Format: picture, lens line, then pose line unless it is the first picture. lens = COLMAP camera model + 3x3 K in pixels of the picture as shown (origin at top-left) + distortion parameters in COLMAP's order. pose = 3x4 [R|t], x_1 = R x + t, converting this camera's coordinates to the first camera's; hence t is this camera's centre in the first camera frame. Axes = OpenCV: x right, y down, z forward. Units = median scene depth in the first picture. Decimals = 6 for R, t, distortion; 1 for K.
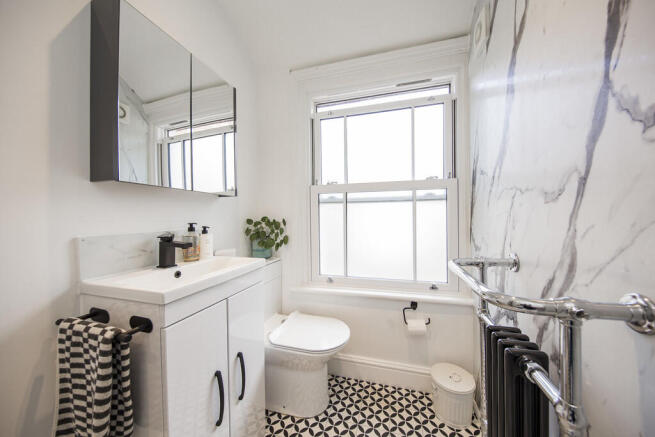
lens RADIAL K [[215.1, 0, 330.6], [0, 215.1, 217.1], [0, 0, 1]] dist [-0.000080, -0.002920]
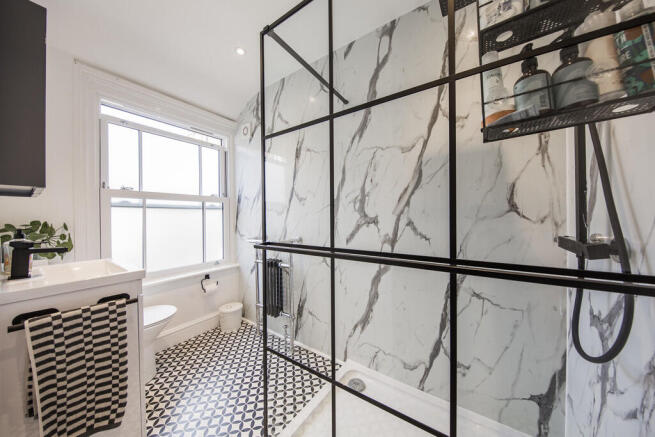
lens RADIAL K [[215.1, 0, 330.0], [0, 215.1, 217.2], [0, 0, 1]] dist [-0.000080, -0.002920]
pose [[0.316316, 0.004442, 0.948644, -0.789326], [0.009133, 0.999928, -0.007727, 0.000537], [-0.948610, 0.011108, 0.316253, -0.329396]]
